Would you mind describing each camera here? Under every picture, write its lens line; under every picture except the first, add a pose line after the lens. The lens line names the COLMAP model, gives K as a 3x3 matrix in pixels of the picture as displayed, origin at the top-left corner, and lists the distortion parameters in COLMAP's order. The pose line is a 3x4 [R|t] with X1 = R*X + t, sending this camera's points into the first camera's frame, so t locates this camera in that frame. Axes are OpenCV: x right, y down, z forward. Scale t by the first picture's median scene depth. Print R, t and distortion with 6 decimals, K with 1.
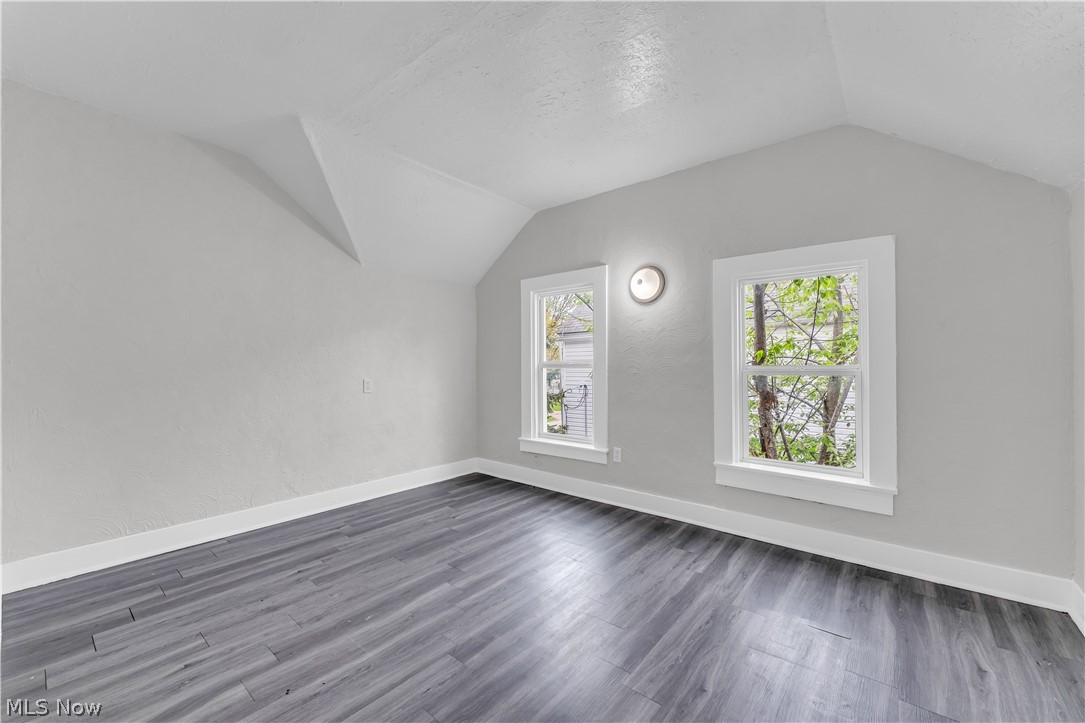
lens RADIAL K [[438.9, 0, 542.8], [0, 438.9, 360.6], [0, 0, 1]] dist [0.000242, -0.000034]
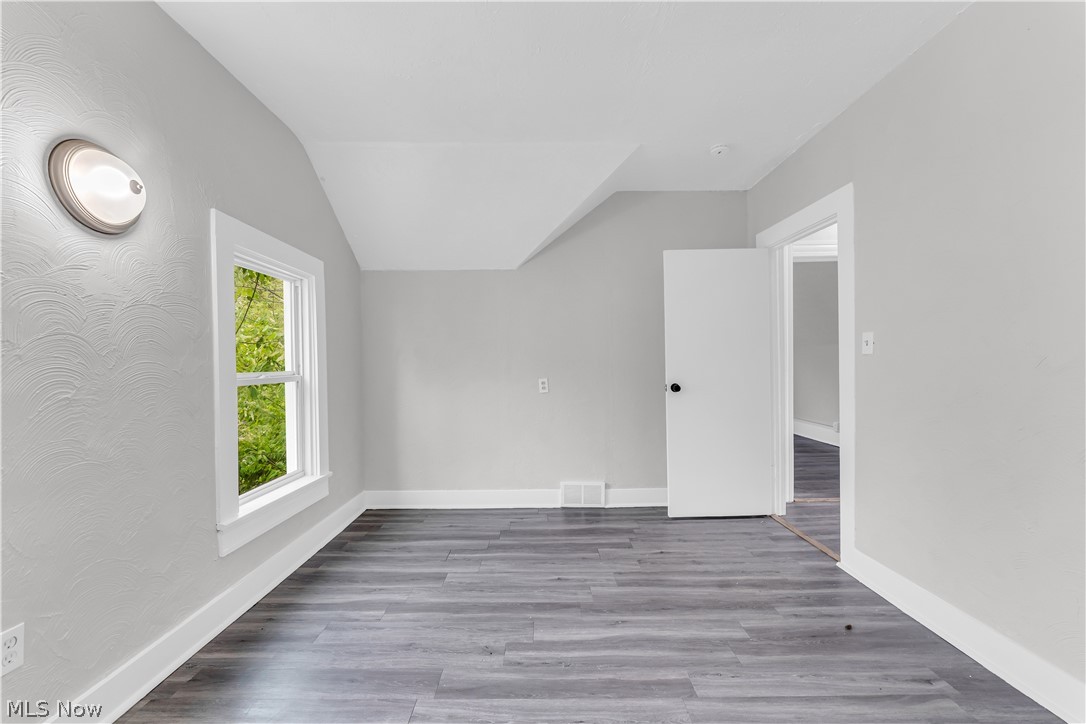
lens RADIAL K [[439.3, 0, 541.5], [0, 439.3, 366.7], [0, 0, 1]] dist [0.000242, -0.000034]
pose [[-0.640994, 0.002292, 0.767542, -0.762255], [0.006410, 0.999977, 0.002367, 0.002675], [-0.767519, 0.006437, -0.640994, 1.985678]]
